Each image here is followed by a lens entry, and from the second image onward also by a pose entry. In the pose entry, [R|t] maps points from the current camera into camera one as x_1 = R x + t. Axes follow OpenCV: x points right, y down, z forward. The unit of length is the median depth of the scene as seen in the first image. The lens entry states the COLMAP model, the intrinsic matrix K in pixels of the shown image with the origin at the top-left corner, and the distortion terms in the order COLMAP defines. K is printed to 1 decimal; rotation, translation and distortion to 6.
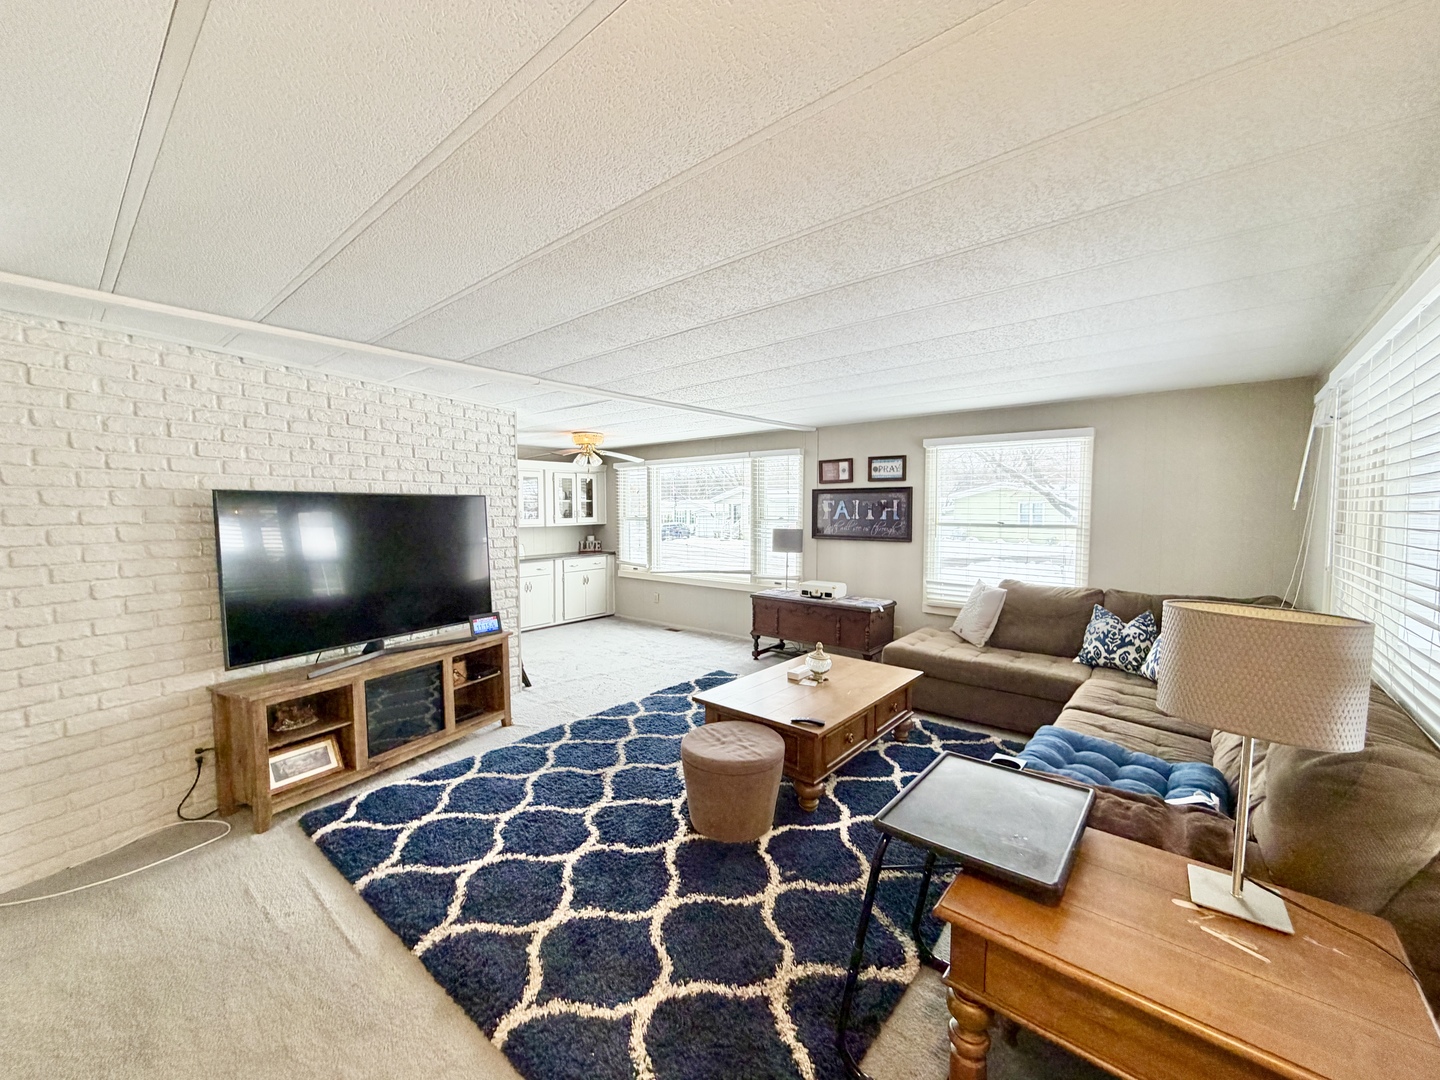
lens RADIAL K [[573.0, 0, 717.9], [0, 573.0, 540.5], [0, 0, 1]] dist [-0.001224, 0.000333]
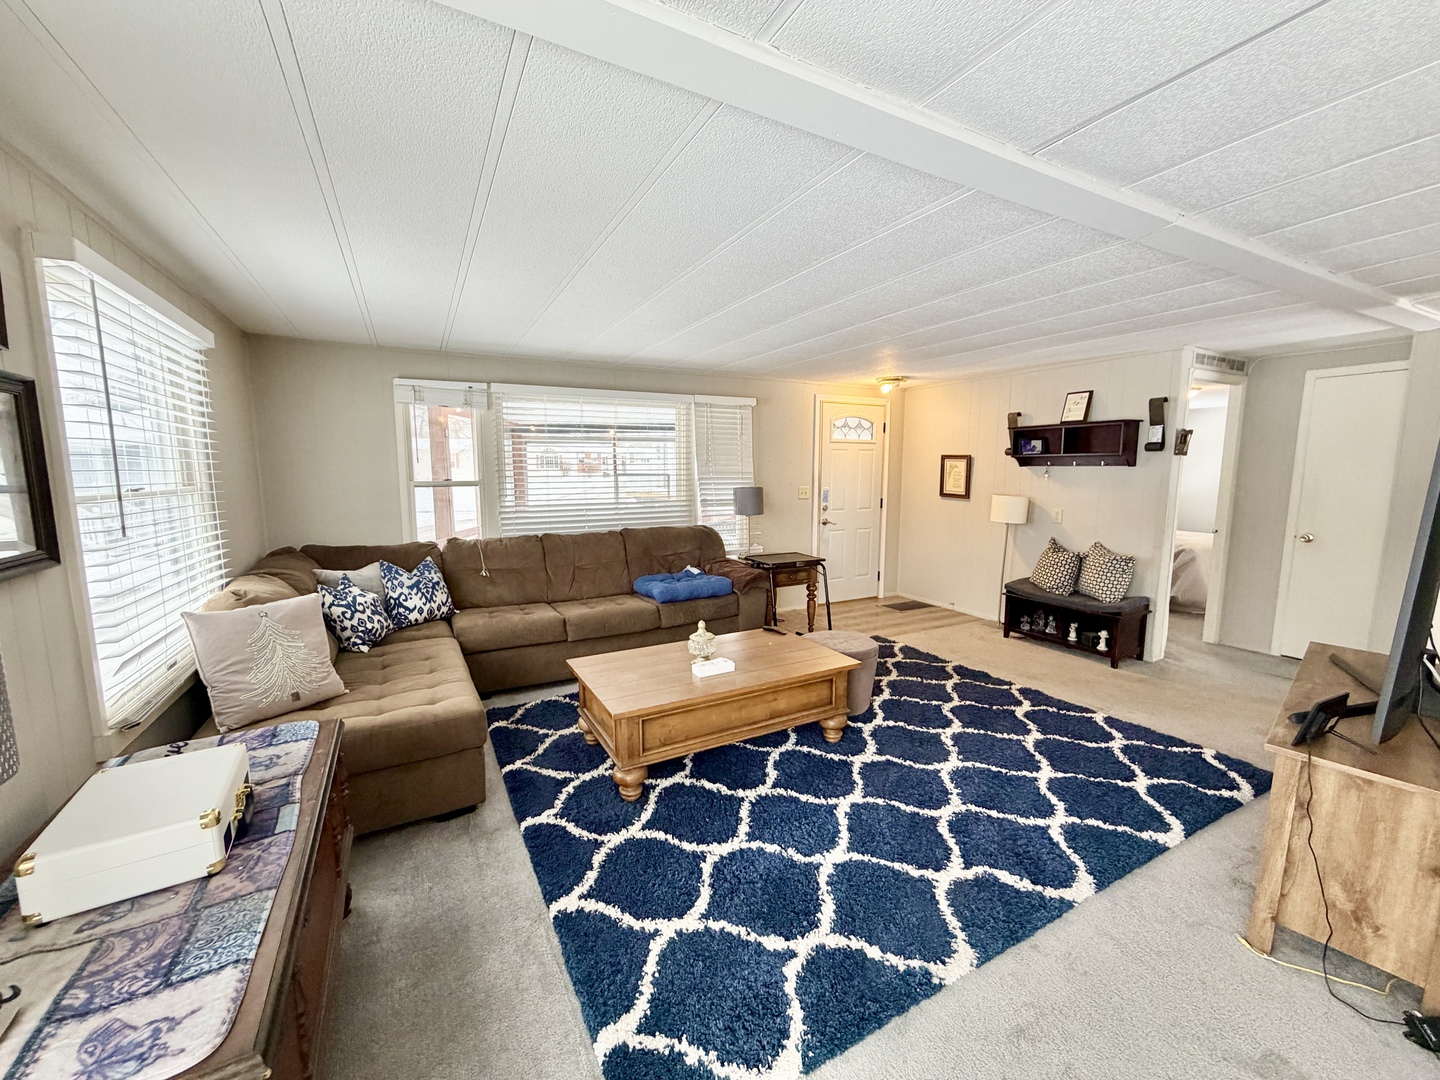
lens RADIAL K [[573.0, 0, 717.9], [0, 573.0, 540.5], [0, 0, 1]] dist [-0.001224, 0.000333]
pose [[-0.928561, -0.044553, 0.368495, -0.142592], [0.023220, 0.983853, 0.177465, -0.081944], [-0.370452, 0.173343, -0.912534, 1.681798]]
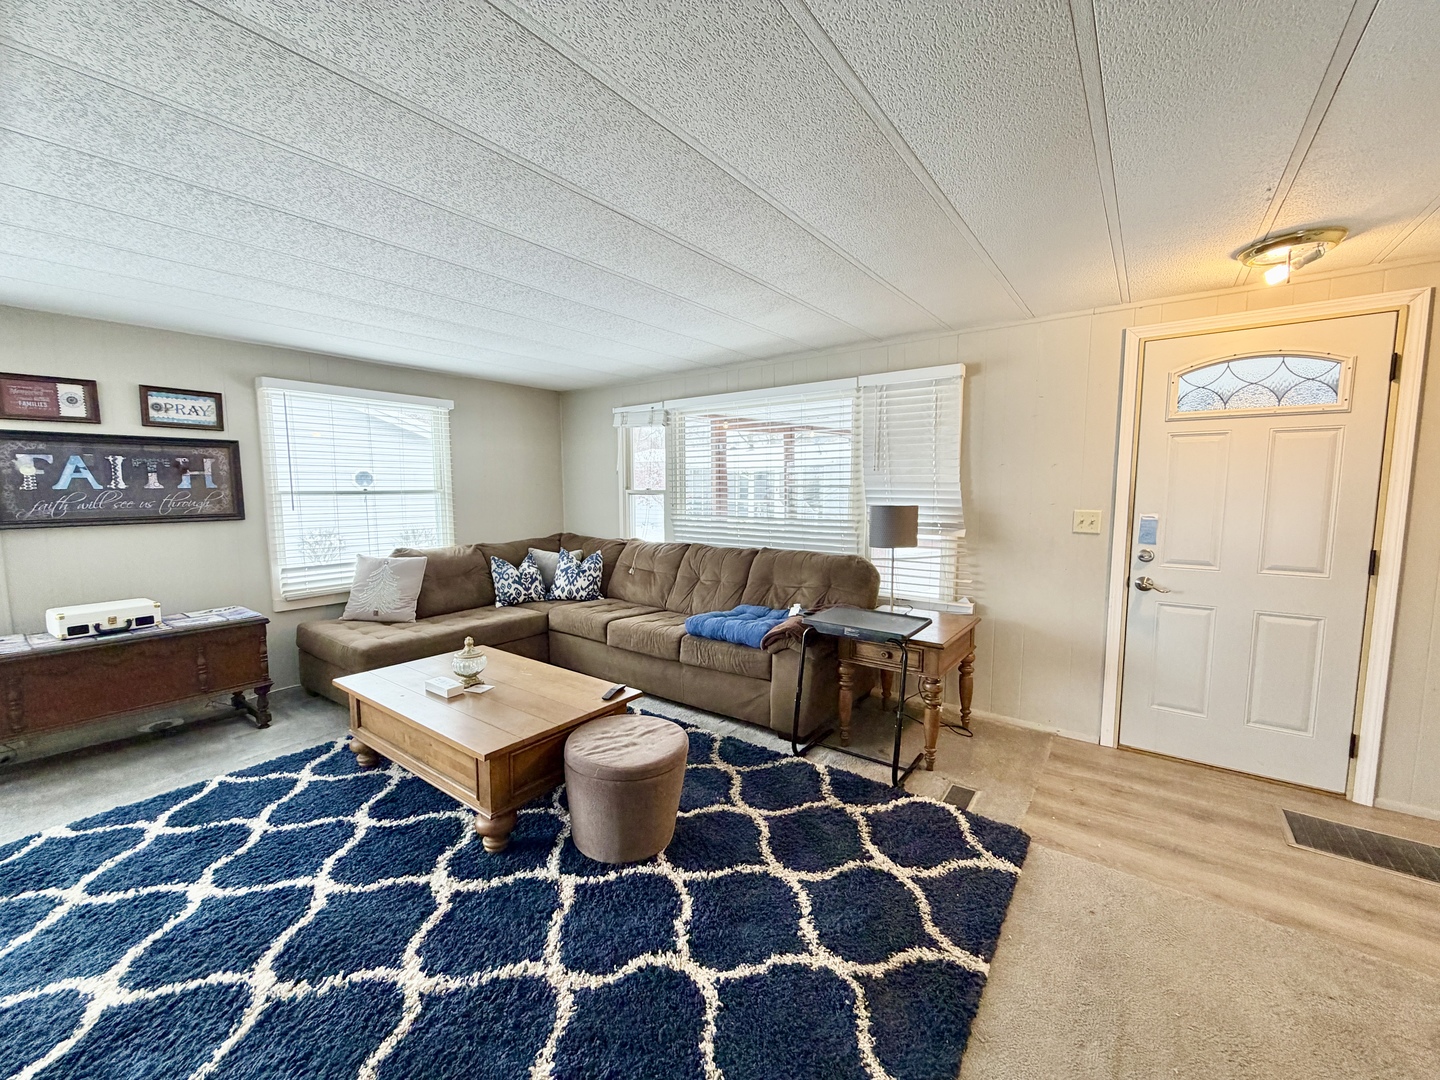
lens RADIAL K [[573.0, 0, 717.9], [0, 573.0, 540.5], [0, 0, 1]] dist [-0.001224, 0.000333]
pose [[-0.057998, -0.097286, 0.993565, -0.591542], [0.059540, 0.993132, 0.100719, -0.011886], [-0.996540, 0.064999, -0.051808, 0.670704]]
